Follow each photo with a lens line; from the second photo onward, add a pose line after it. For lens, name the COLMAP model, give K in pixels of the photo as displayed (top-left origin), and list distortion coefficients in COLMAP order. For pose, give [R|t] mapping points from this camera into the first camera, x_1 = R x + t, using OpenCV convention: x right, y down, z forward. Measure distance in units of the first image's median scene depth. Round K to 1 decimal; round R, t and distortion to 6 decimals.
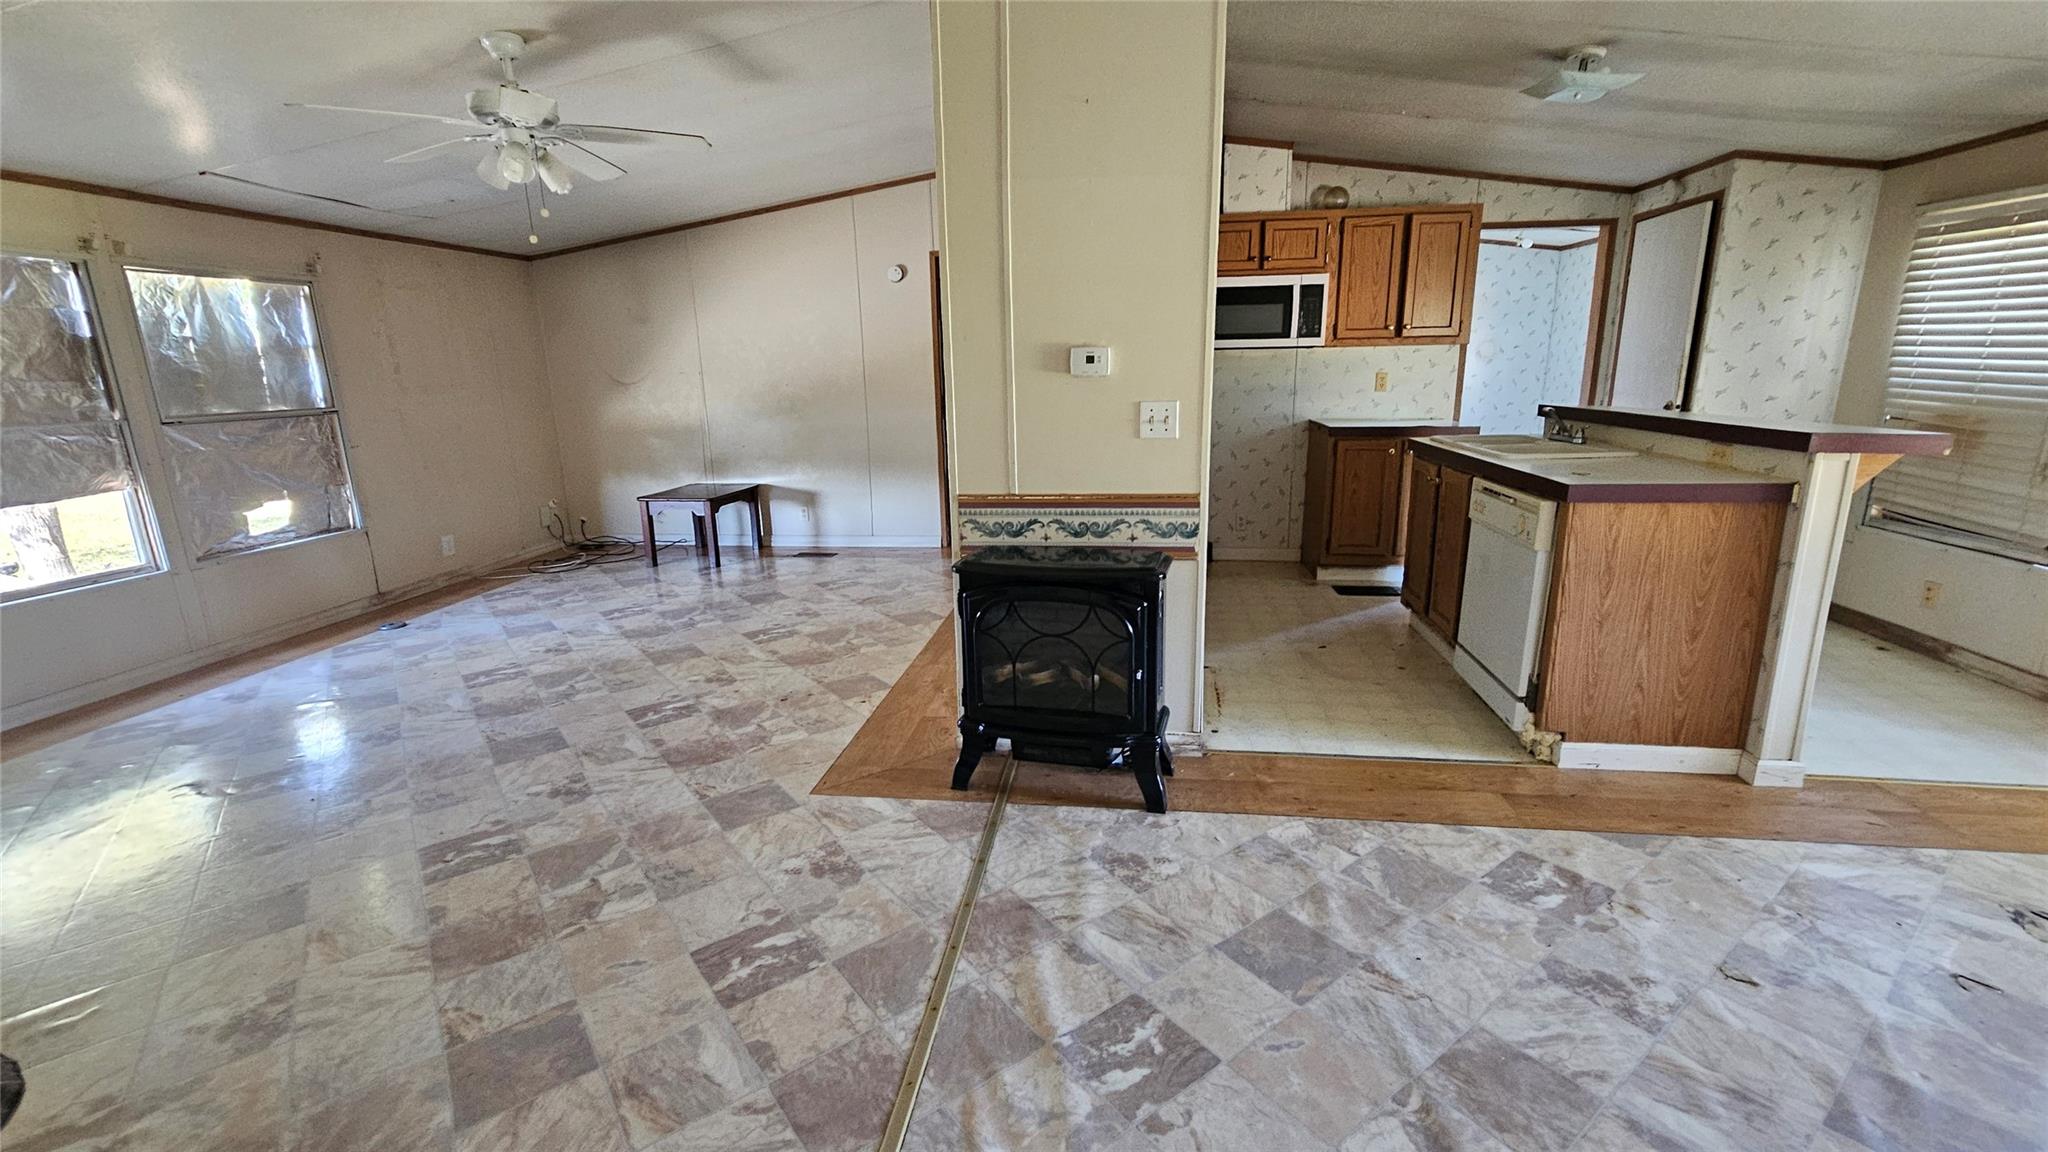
lens RADIAL K [[849.0, 0, 1035.0], [0, 849.0, 564.2], [0, 0, 1]] dist [-0.004387, 0.001134]
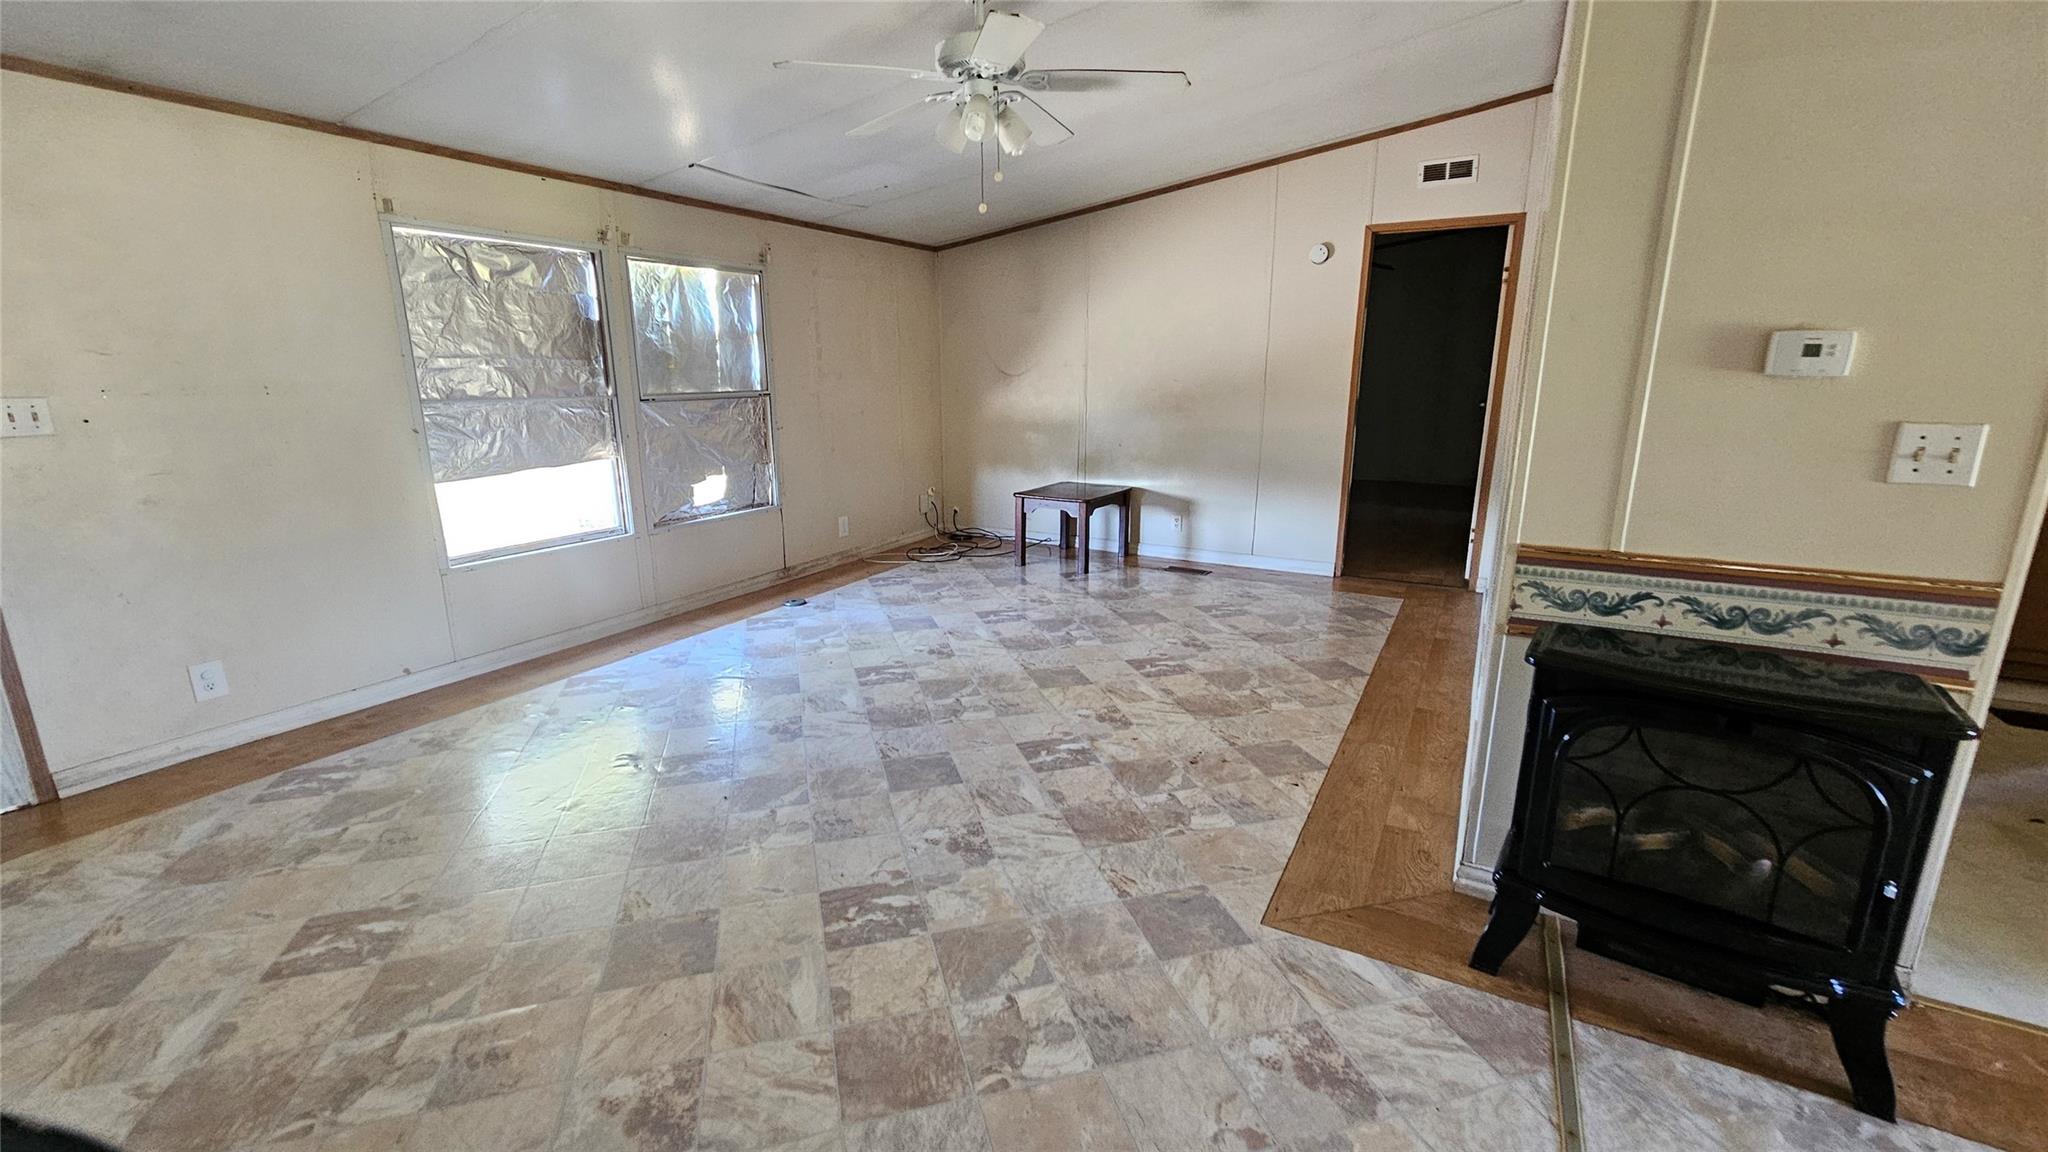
lens RADIAL K [[849.0, 0, 1027.5], [0, 849.0, 570.9], [0, 0, 1]] dist [-0.004387, 0.001134]
pose [[0.930070, 0.105132, -0.352019, -0.212867], [-0.102327, 0.994395, 0.026624, -0.036911], [0.352845, 0.011259, 0.935614, 0.206803]]
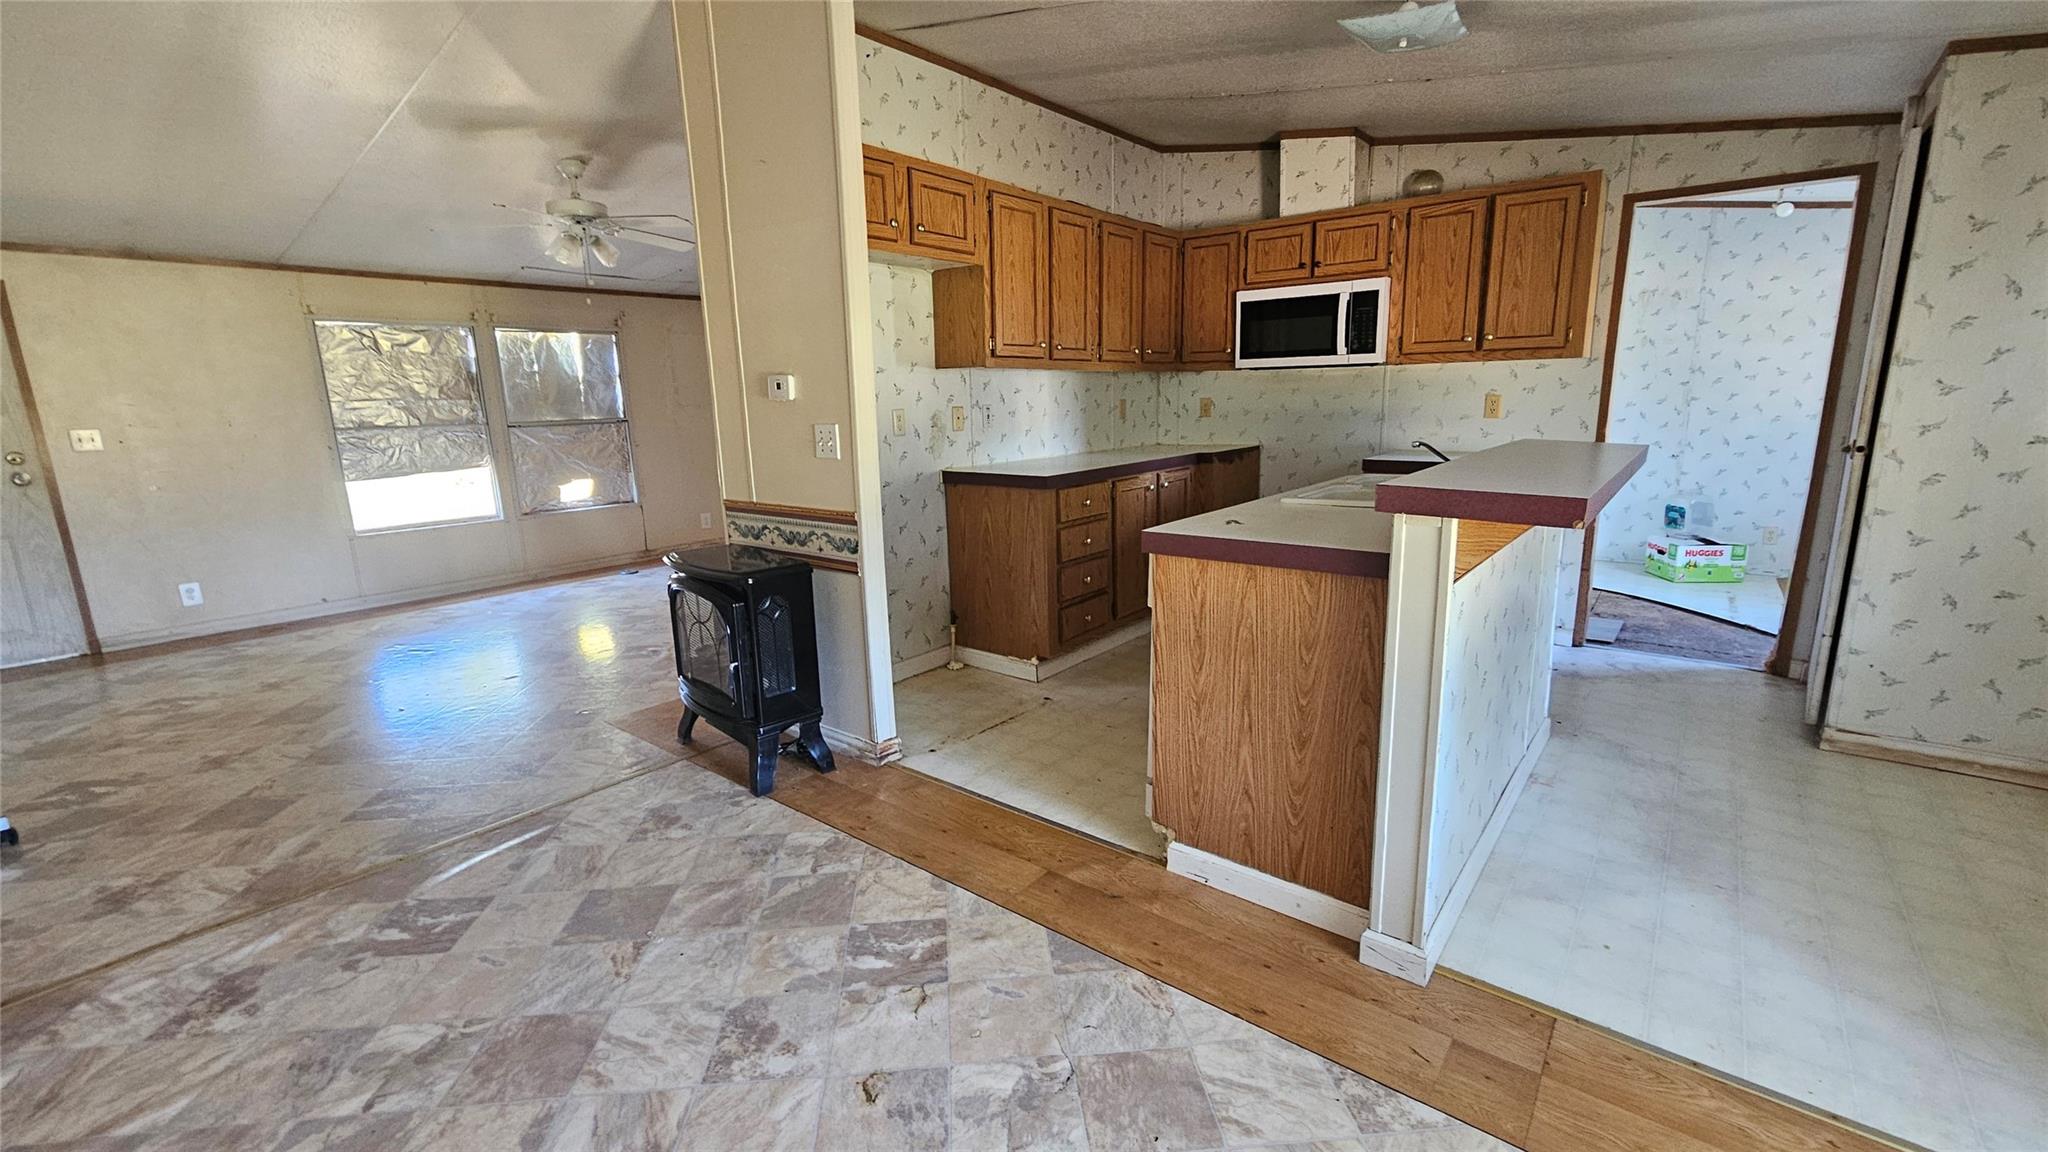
lens RADIAL K [[849.0, 0, 1036.5], [0, 849.0, 573.4], [0, 0, 1]] dist [-0.004387, 0.001134]
pose [[0.854946, 0.108032, -0.507343, 0.876409], [-0.112990, 0.993372, 0.021122, -0.052250], [0.506262, 0.039266, 0.861485, 0.196530]]
